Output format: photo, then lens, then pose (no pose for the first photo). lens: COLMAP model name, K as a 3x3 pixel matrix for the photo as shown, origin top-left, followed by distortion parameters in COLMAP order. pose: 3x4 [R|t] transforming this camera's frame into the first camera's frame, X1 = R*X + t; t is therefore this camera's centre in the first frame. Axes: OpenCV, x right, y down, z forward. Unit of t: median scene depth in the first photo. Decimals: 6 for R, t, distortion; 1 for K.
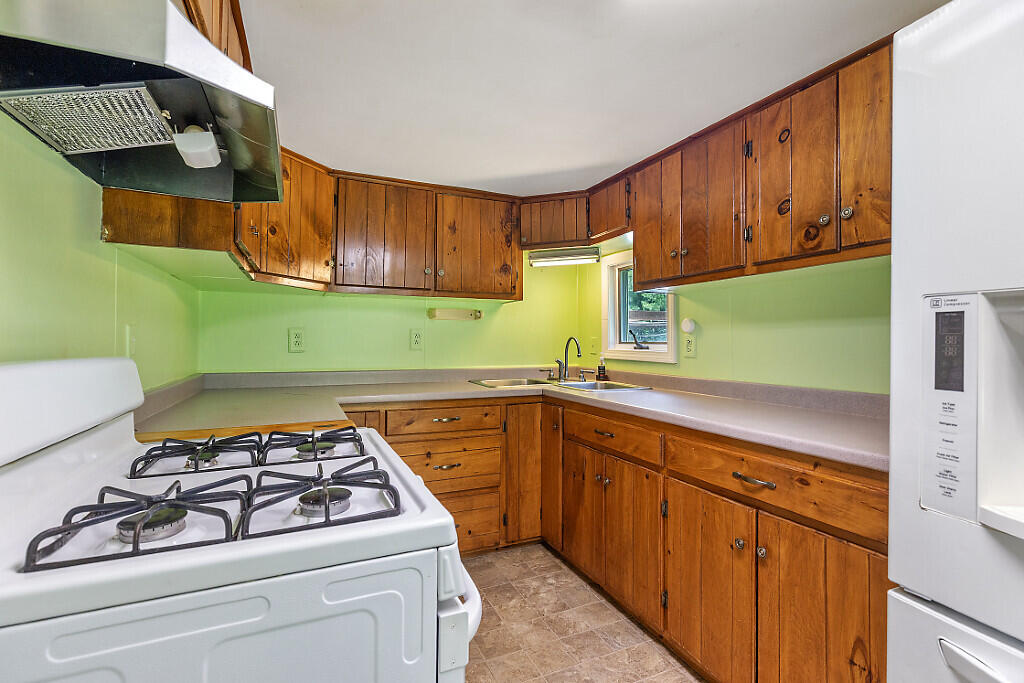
lens RADIAL K [[464.8, 0, 510.3], [0, 464.8, 332.8], [0, 0, 1]] dist [0.000009, -0.000538]
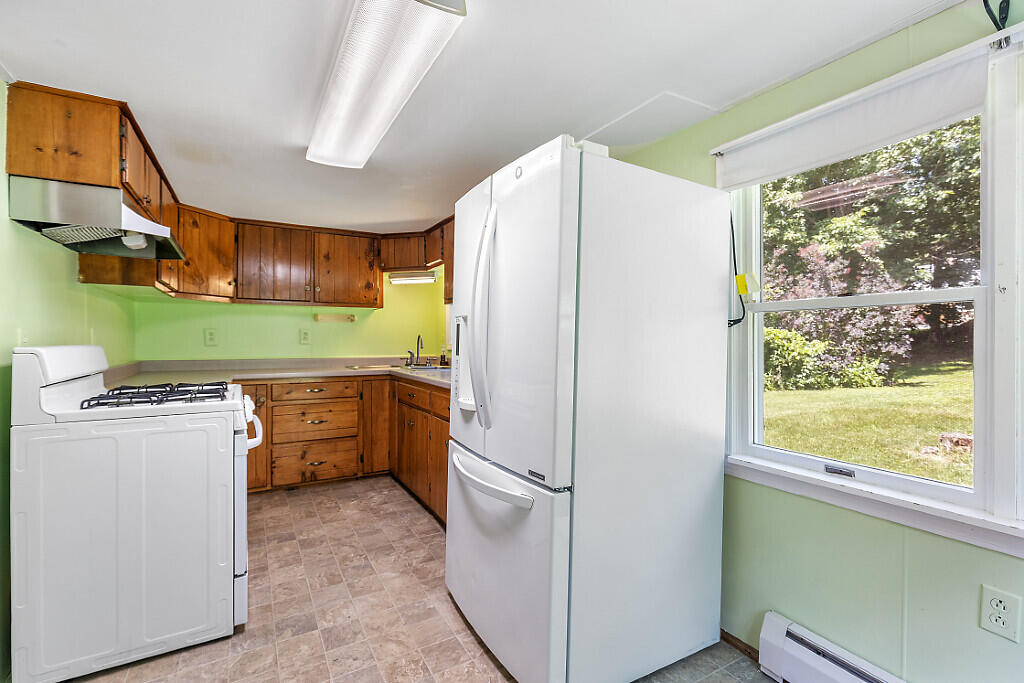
lens RADIAL K [[458.1, 0, 507.9], [0, 458.1, 343.0], [0, 0, 1]] dist [0.000782, -0.000018]
pose [[0.995305, -0.004768, 0.096674, 0.335277], [0.002065, 0.999604, 0.028046, -0.004127], [-0.096770, -0.027715, 0.994921, -0.516373]]
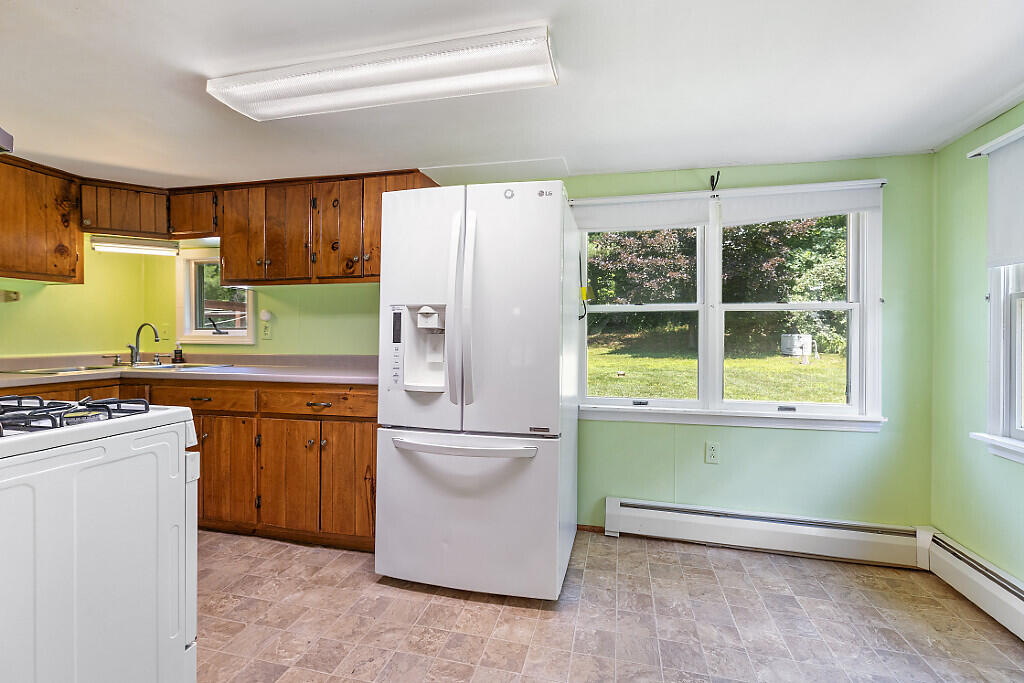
lens RADIAL K [[464.8, 0, 510.3], [0, 464.8, 332.8], [0, 0, 1]] dist [0.000009, -0.000538]
pose [[0.609571, -0.000631, 0.792731, -0.251396], [-0.013246, 0.999852, 0.010981, 0.011141], [-0.792621, -0.017194, 0.609473, -0.374080]]
